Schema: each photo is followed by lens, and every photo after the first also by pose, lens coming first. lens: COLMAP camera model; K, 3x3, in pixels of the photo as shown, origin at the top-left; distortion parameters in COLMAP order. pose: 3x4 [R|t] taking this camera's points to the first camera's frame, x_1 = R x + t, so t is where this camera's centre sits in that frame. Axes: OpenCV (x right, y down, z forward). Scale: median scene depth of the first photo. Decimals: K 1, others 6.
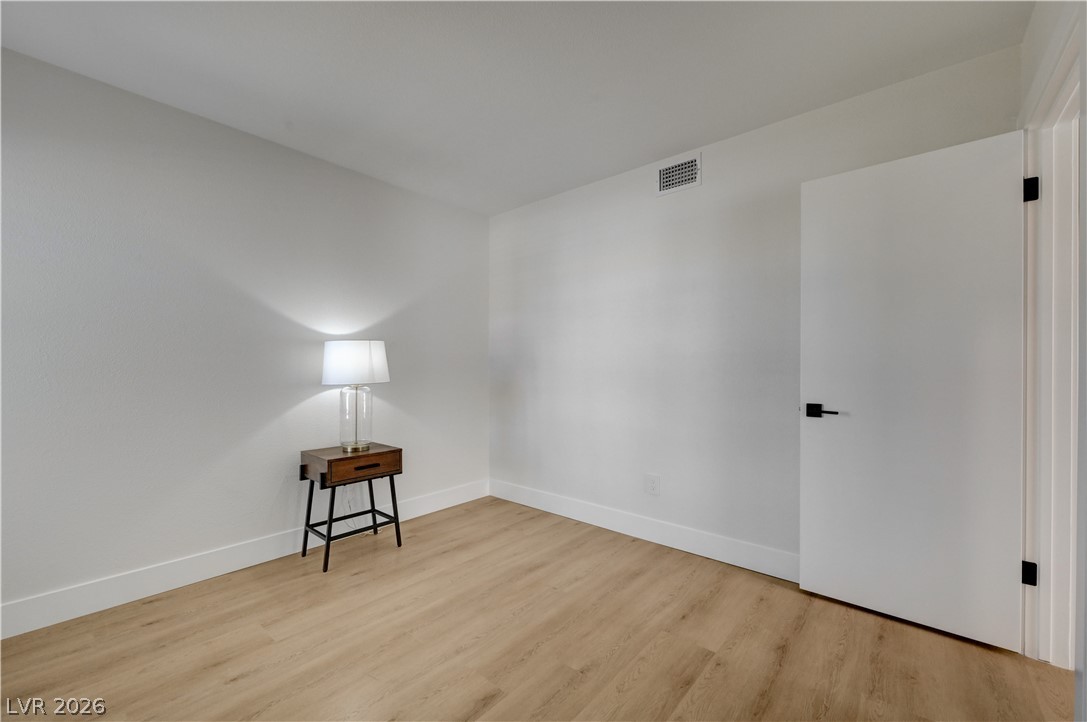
lens RADIAL K [[438.3, 0, 548.6], [0, 438.3, 364.2], [0, 0, 1]] dist [-0.000500, 0.000213]
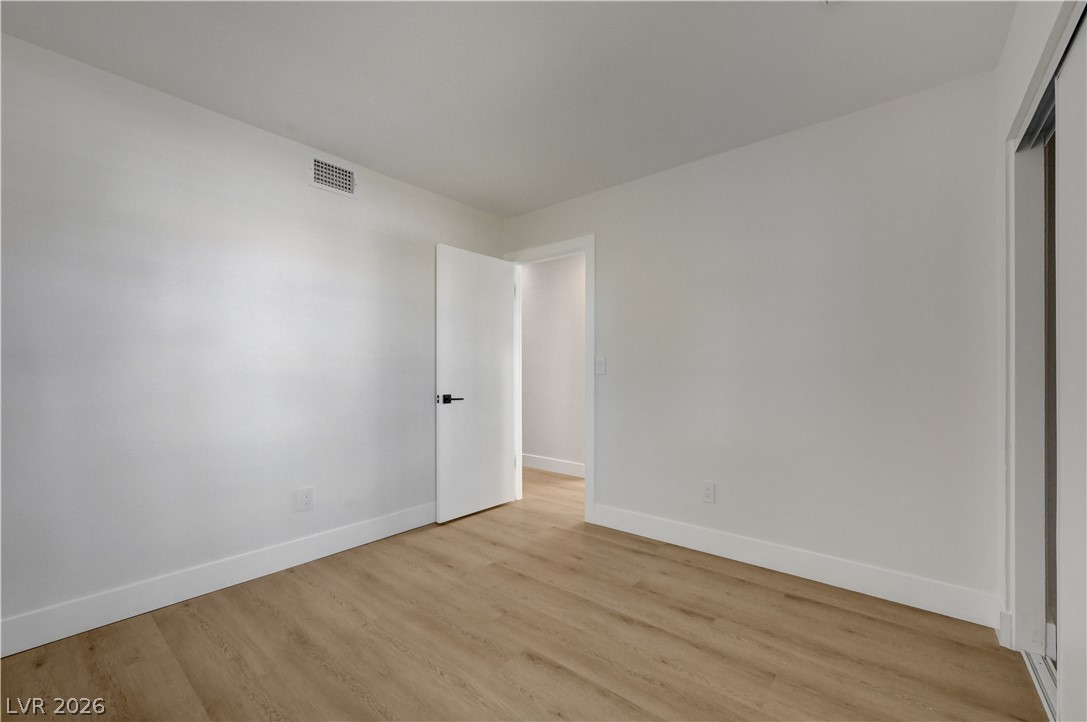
lens RADIAL K [[438.3, 0, 549.1], [0, 438.3, 365.4], [0, 0, 1]] dist [-0.000500, 0.000213]
pose [[-0.014722, 0.010969, 0.999831, -0.909453], [-0.007640, 0.999909, -0.011083, 0.004388], [-0.999862, -0.007801, -0.014637, 0.683877]]
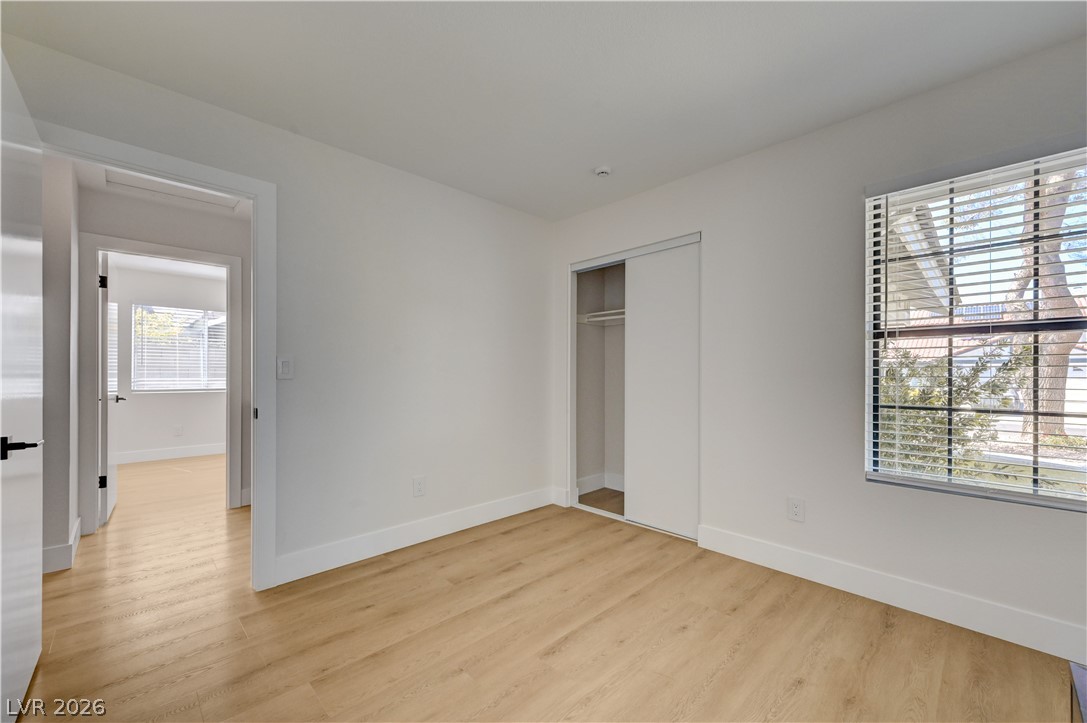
lens RADIAL K [[438.3, 0, 540.9], [0, 438.3, 371.0], [0, 0, 1]] dist [-0.000500, 0.000213]
pose [[-0.995354, -0.001279, 0.096274, -0.158709], [-0.002763, 0.999879, -0.015280, 0.009620], [-0.096243, -0.015475, -0.995238, 1.539887]]
